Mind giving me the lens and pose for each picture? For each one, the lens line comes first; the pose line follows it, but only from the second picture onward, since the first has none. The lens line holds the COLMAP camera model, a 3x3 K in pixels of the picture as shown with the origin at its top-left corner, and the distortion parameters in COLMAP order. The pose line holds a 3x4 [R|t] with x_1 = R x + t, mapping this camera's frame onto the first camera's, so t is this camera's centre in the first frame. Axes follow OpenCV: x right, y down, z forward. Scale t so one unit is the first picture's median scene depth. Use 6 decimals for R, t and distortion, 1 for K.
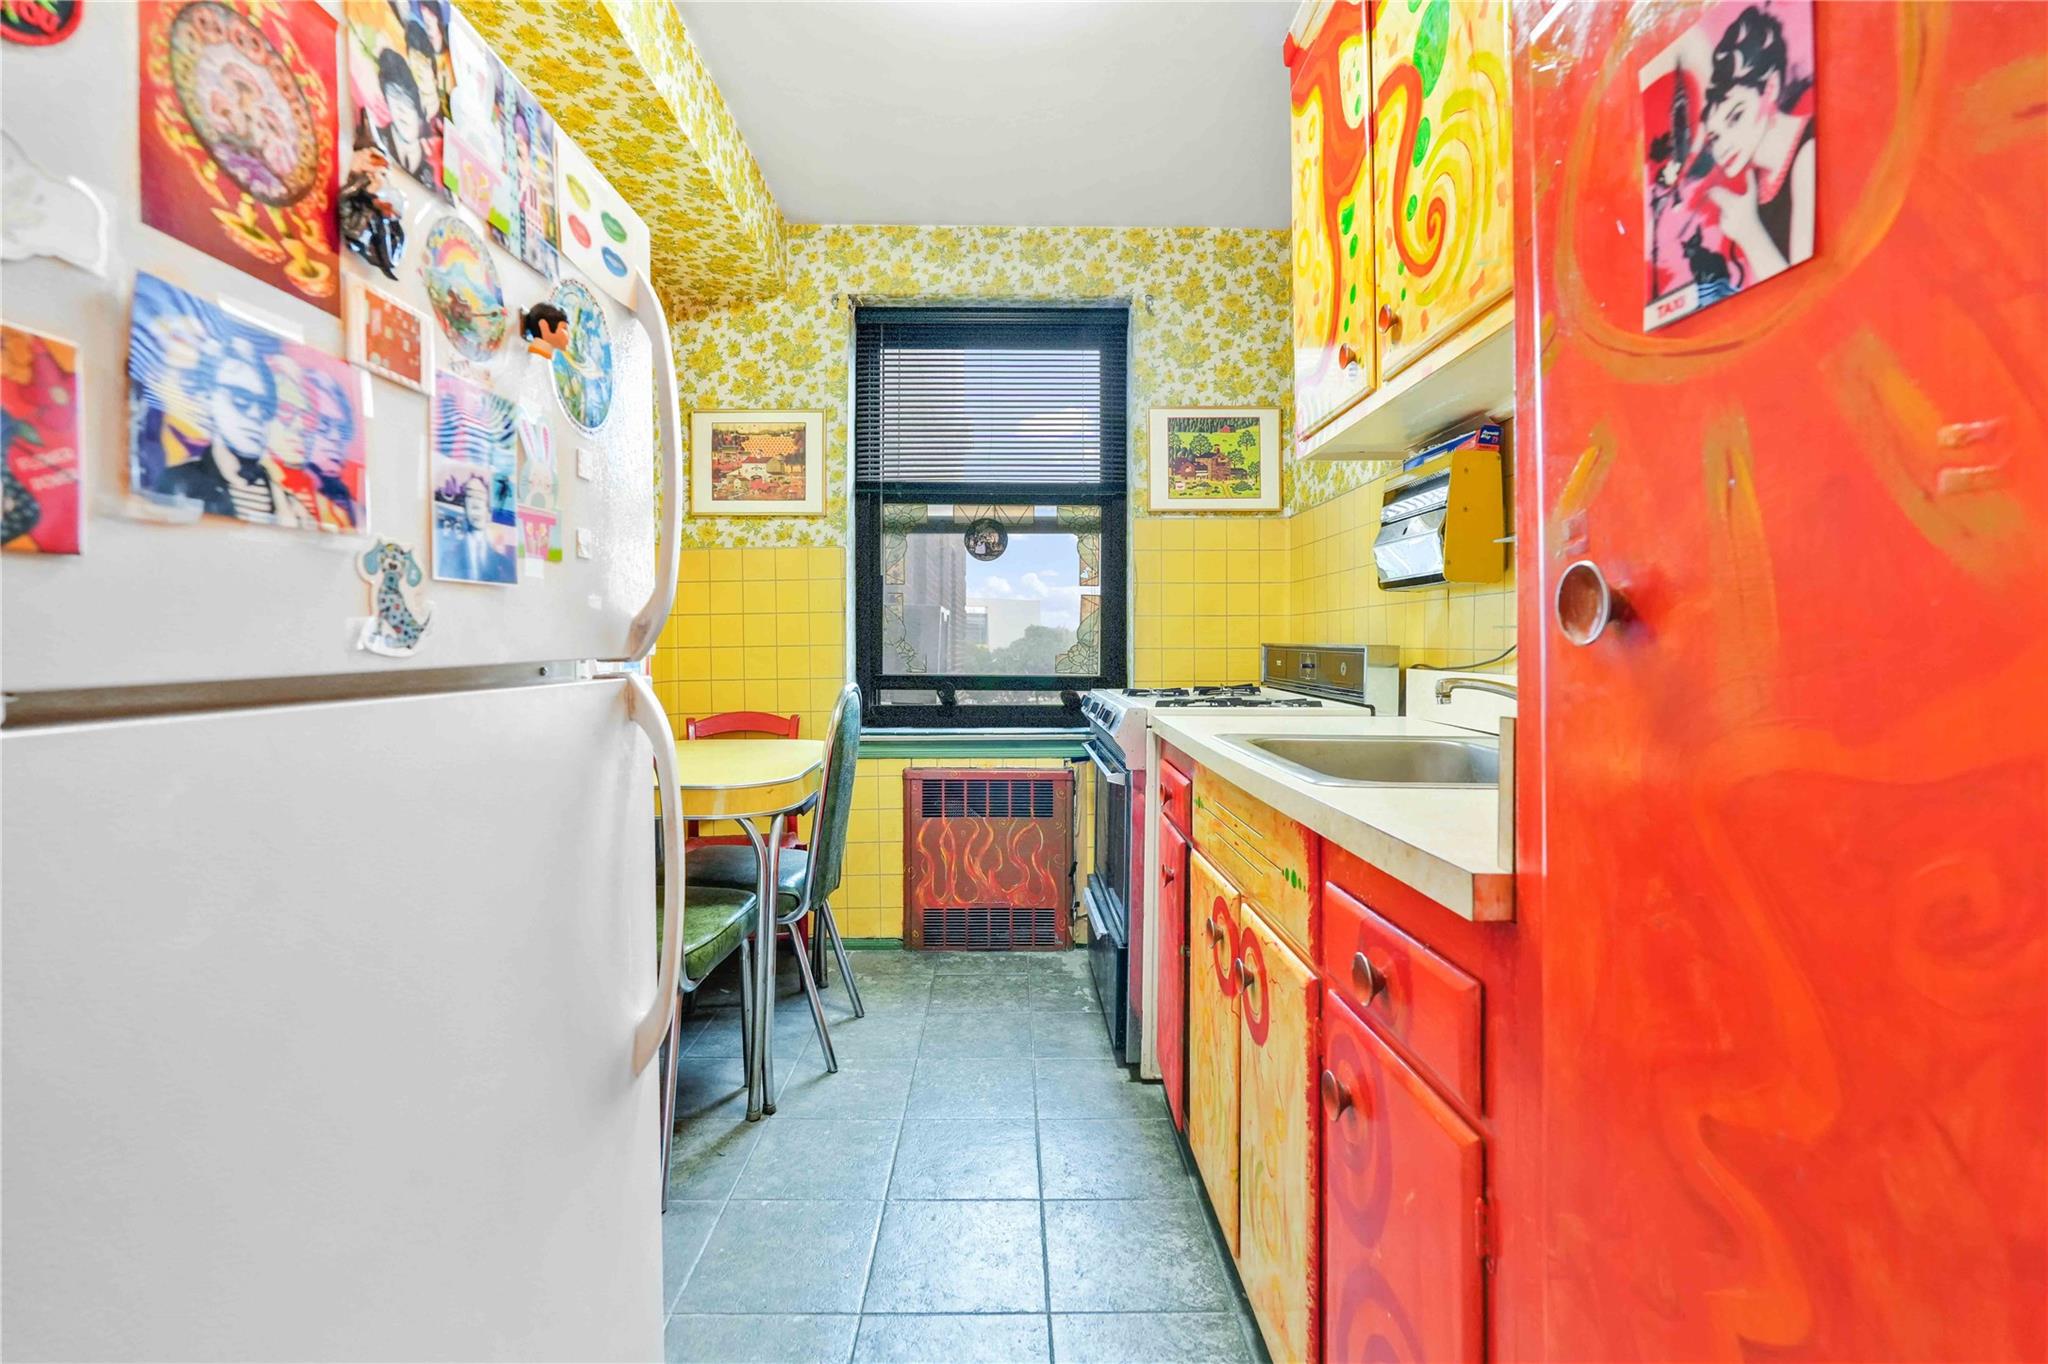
lens RADIAL K [[915.4, 0, 1021.7], [0, 915.4, 648.1], [0, 0, 1]] dist [-0.016646, 0.008150]
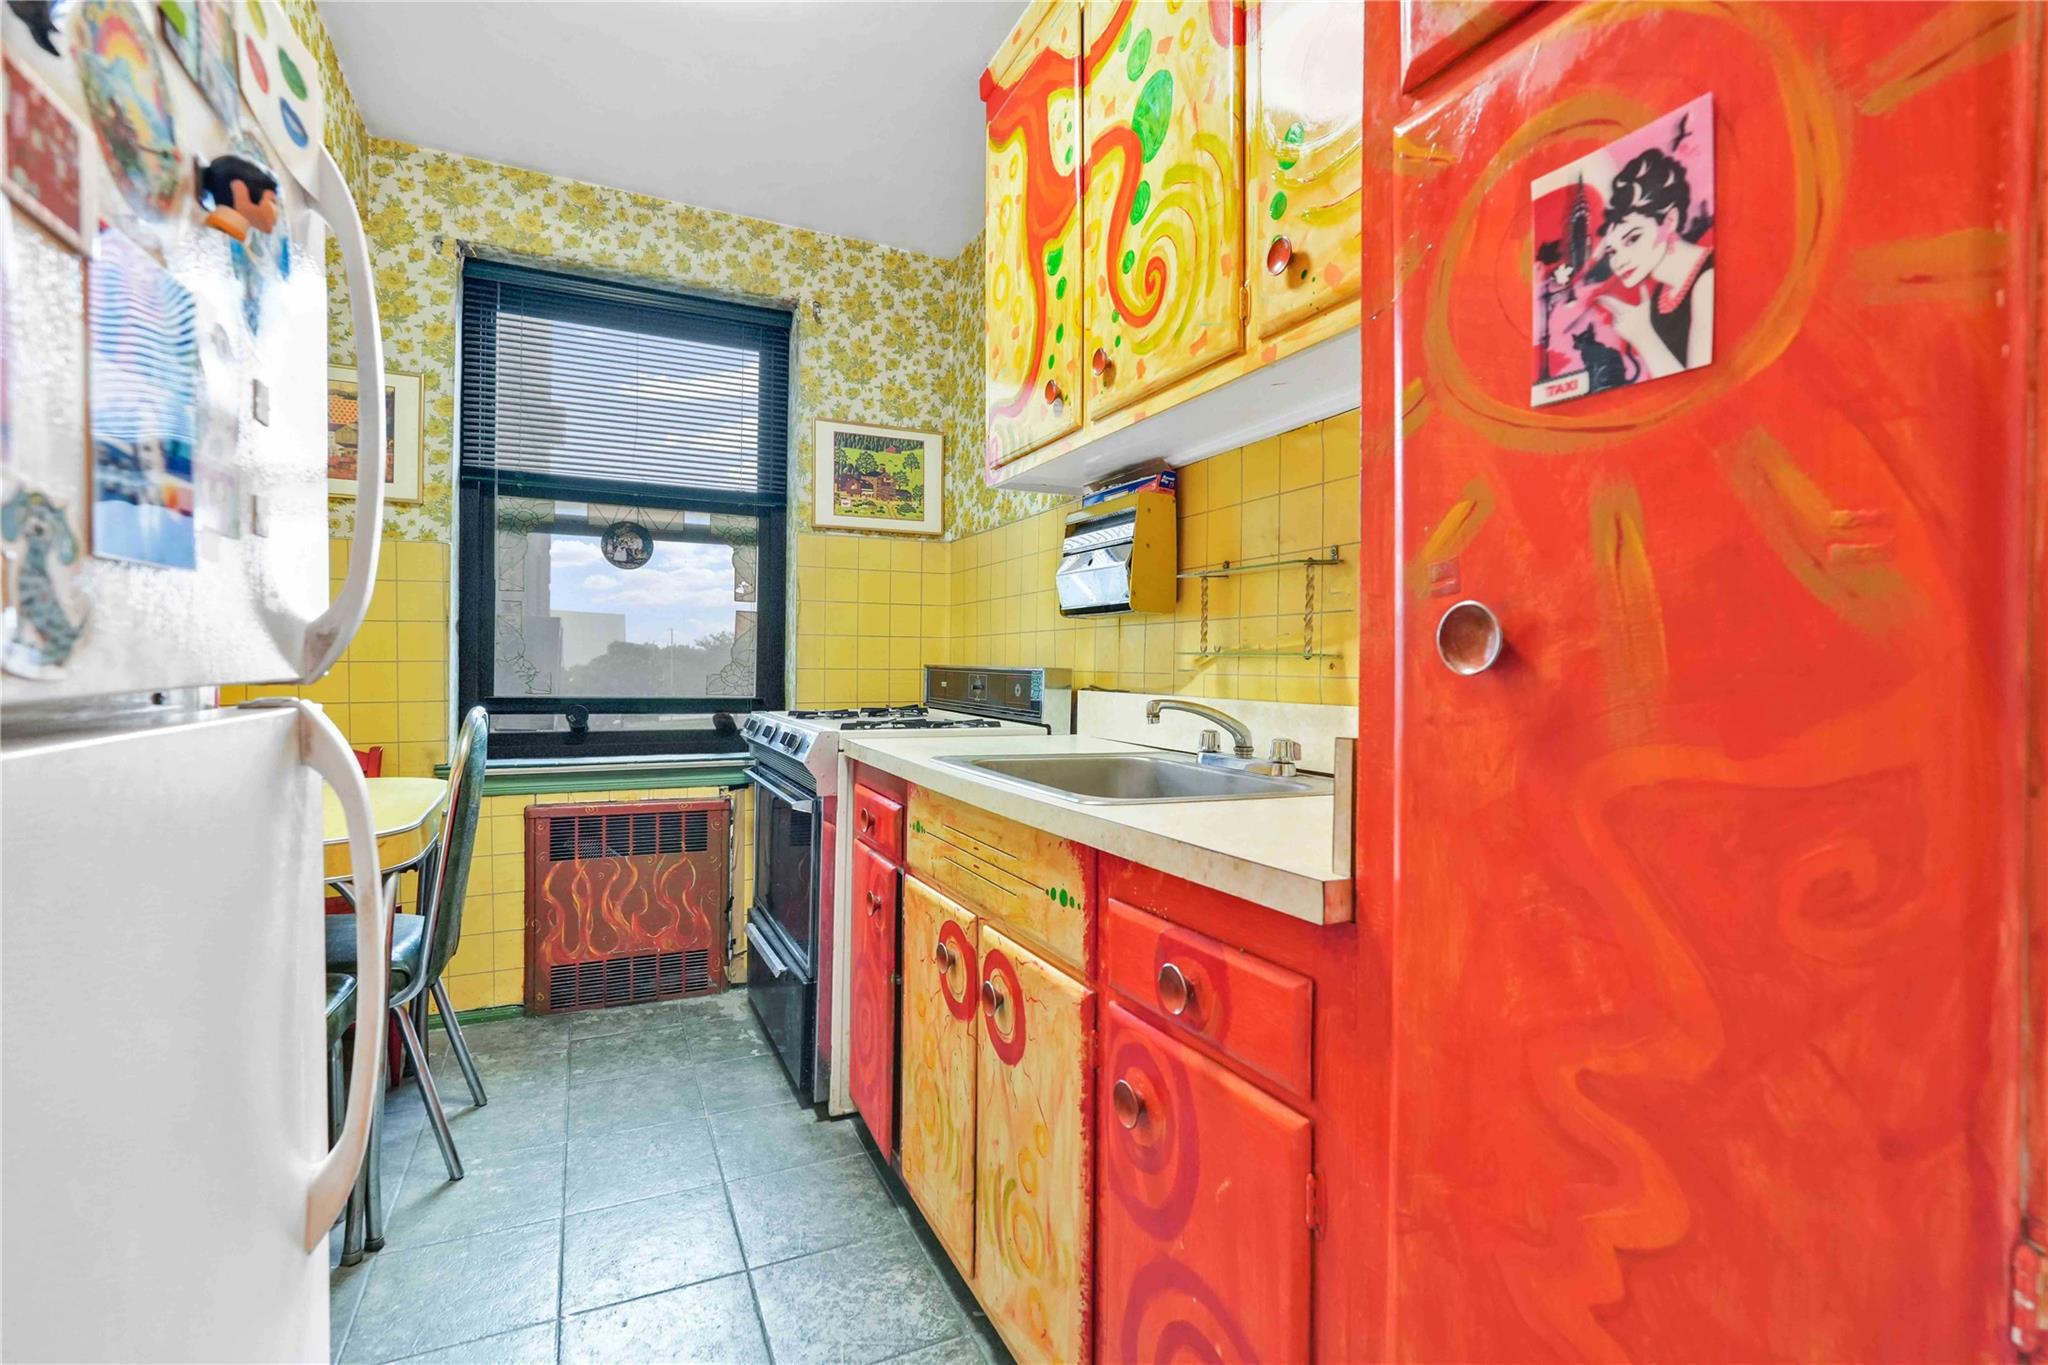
lens RADIAL K [[915.4, 0, 1016.3], [0, 915.4, 673.8], [0, 0, 1]] dist [-0.016646, 0.008150]
pose [[0.910996, 0.007139, 0.412352, -0.168729], [-0.009901, 0.999941, 0.004563, -0.001893], [-0.412295, -0.008239, 0.911013, 0.088347]]
